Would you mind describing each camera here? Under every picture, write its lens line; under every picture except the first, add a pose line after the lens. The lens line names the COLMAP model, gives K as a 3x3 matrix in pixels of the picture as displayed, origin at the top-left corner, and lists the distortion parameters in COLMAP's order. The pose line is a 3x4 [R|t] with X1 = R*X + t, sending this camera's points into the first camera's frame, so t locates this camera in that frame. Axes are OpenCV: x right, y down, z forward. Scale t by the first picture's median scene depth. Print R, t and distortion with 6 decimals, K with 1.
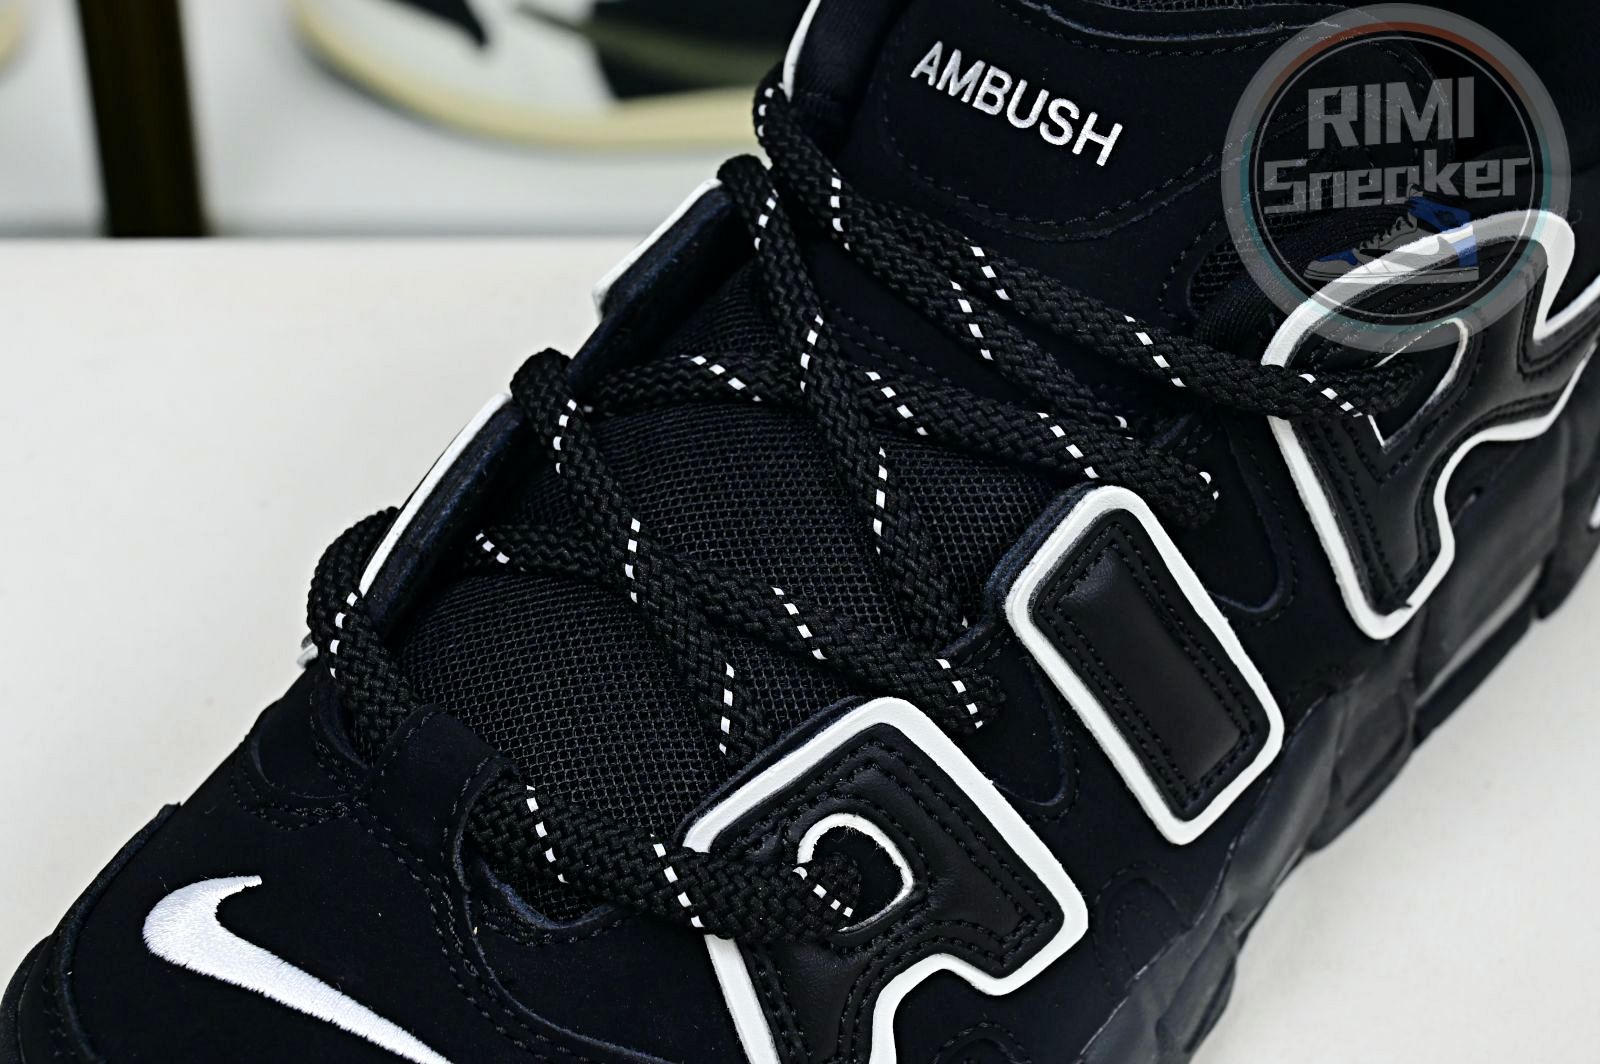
lens RADIAL K [[3325.7, 0, 800.0], [0, 3325.7, 532.0], [0, 0, 1]] dist [0.014768, -0.241859]
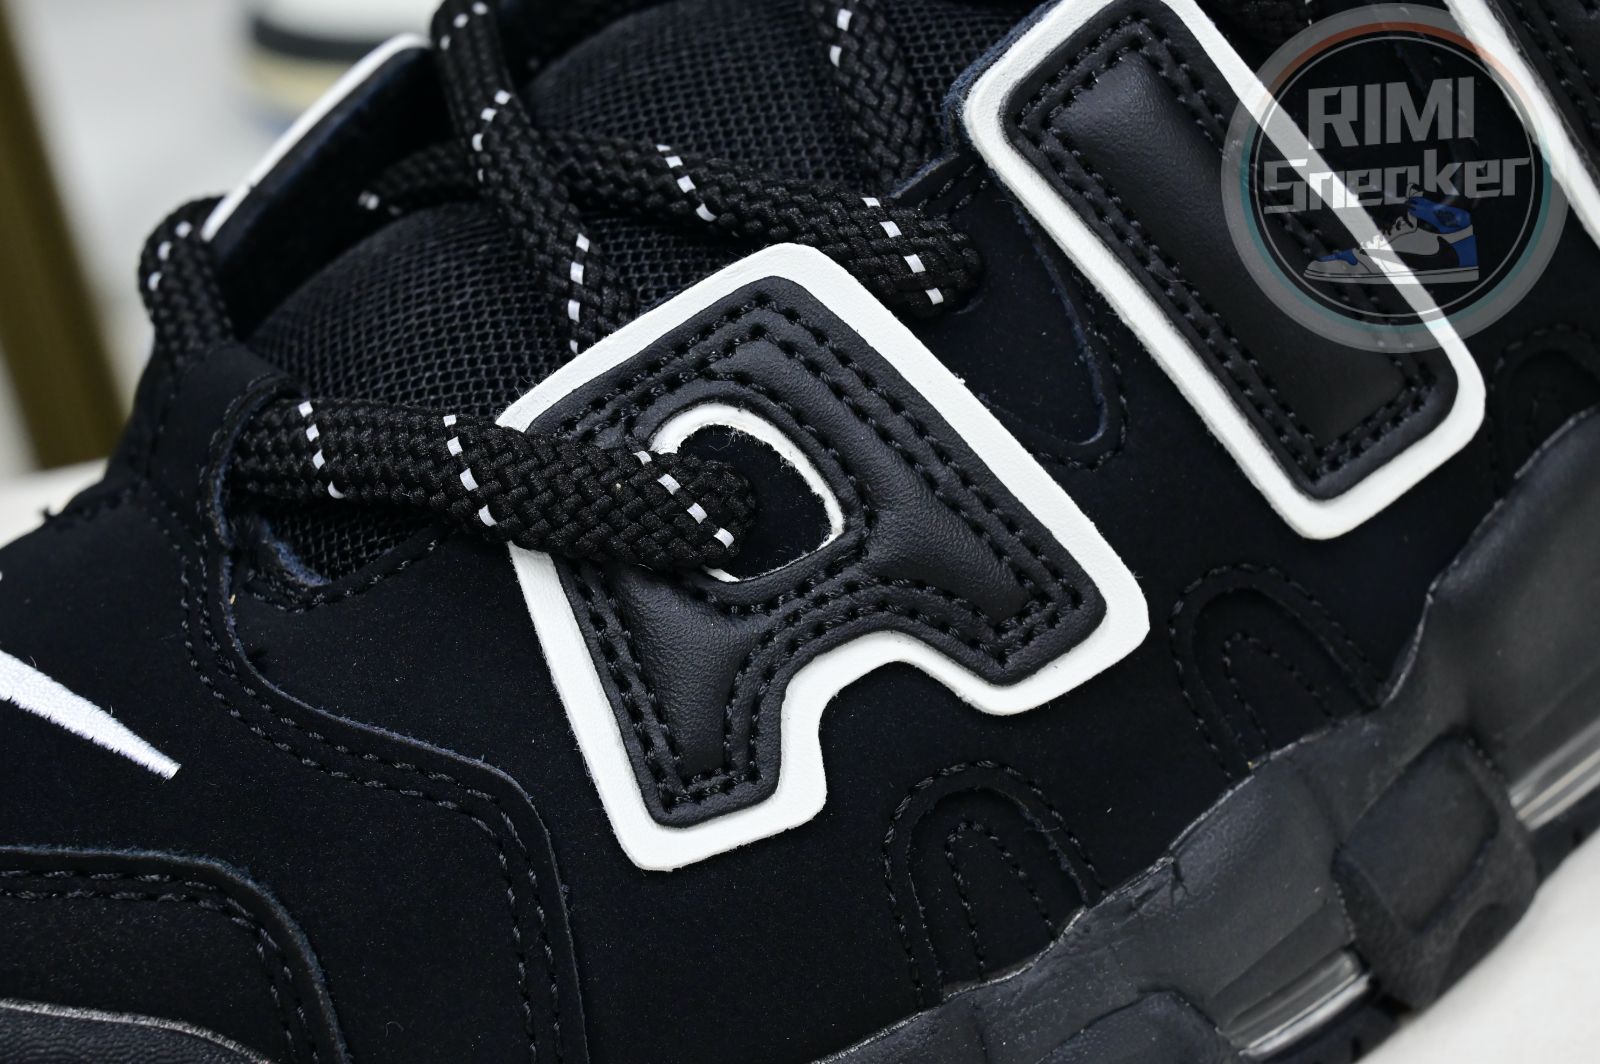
lens RADIAL K [[3325.7, 0, 800.0], [0, 3325.7, 532.0], [0, 0, 1]] dist [0.014768, -0.241859]
pose [[0.951993, -0.068203, -0.298427, 0.228708], [-0.010295, 0.967180, -0.253883, 0.280254], [0.305948, 0.244767, 0.920046, 0.366201]]
